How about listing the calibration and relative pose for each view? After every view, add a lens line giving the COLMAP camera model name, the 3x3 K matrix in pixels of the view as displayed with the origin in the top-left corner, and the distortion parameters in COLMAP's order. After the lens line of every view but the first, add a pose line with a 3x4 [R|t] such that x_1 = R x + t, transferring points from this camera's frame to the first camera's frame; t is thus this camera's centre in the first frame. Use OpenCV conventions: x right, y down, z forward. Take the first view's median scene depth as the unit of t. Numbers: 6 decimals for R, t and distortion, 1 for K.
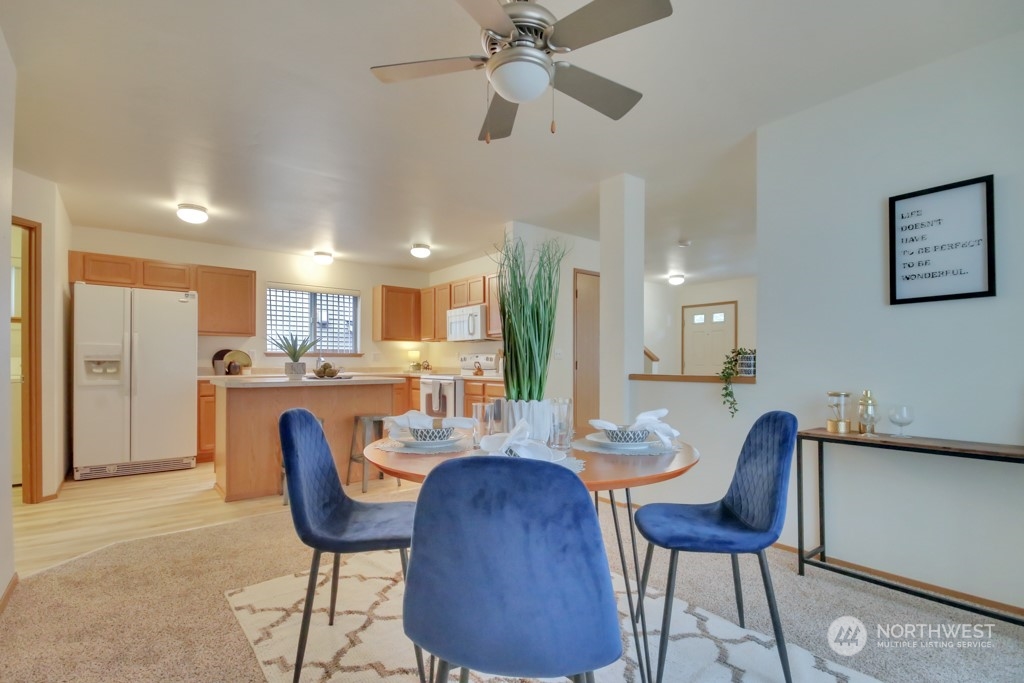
lens RADIAL K [[467.4, 0, 501.8], [0, 467.4, 364.4], [0, 0, 1]] dist [0.013509, -0.012294]
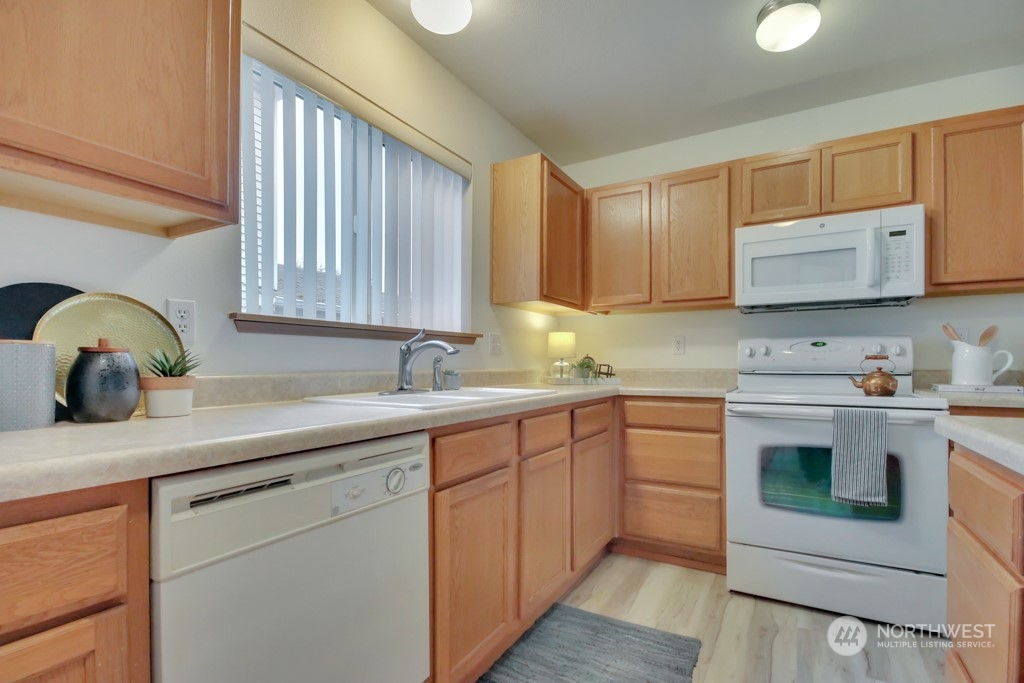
lens RADIAL K [[467.4, 0, 501.8], [0, 467.4, 364.4], [0, 0, 1]] dist [0.013509, -0.012294]
pose [[0.934534, -0.002874, 0.355862, -0.499346], [0.003657, 0.999992, -0.001526, 0.001169], [-0.355855, 0.002727, 0.934537, 0.784777]]
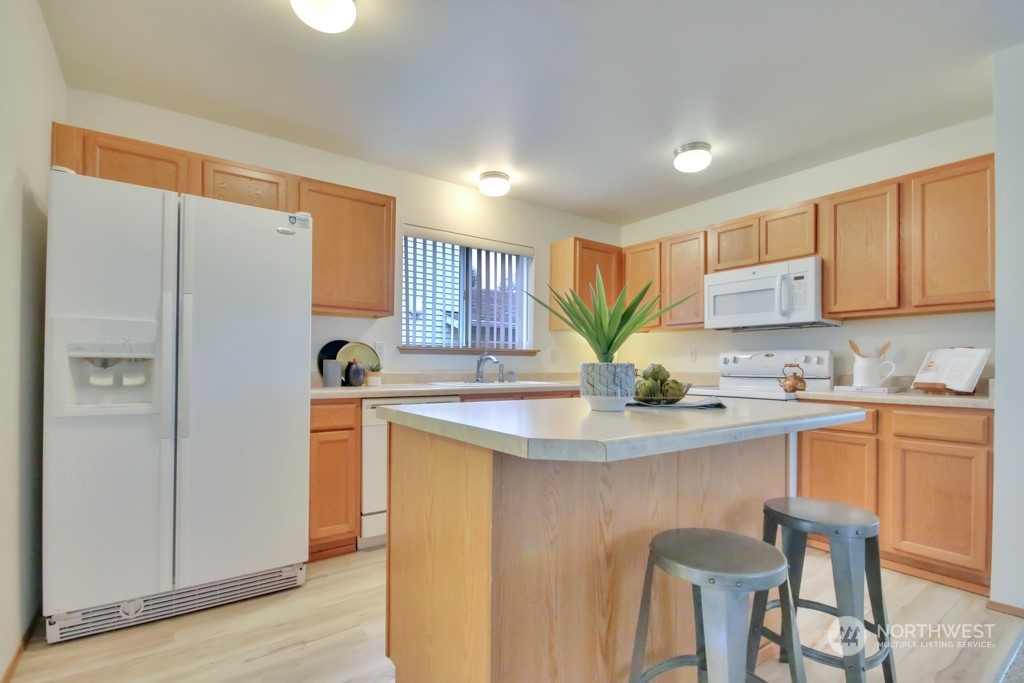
lens RADIAL K [[467.4, 0, 501.8], [0, 467.4, 364.4], [0, 0, 1]] dist [0.013509, -0.012294]
pose [[0.997841, 0.003888, -0.065556, -0.367517], [-0.004346, 0.999967, -0.006844, -0.000248], [0.065528, 0.007114, 0.997825, 0.466361]]
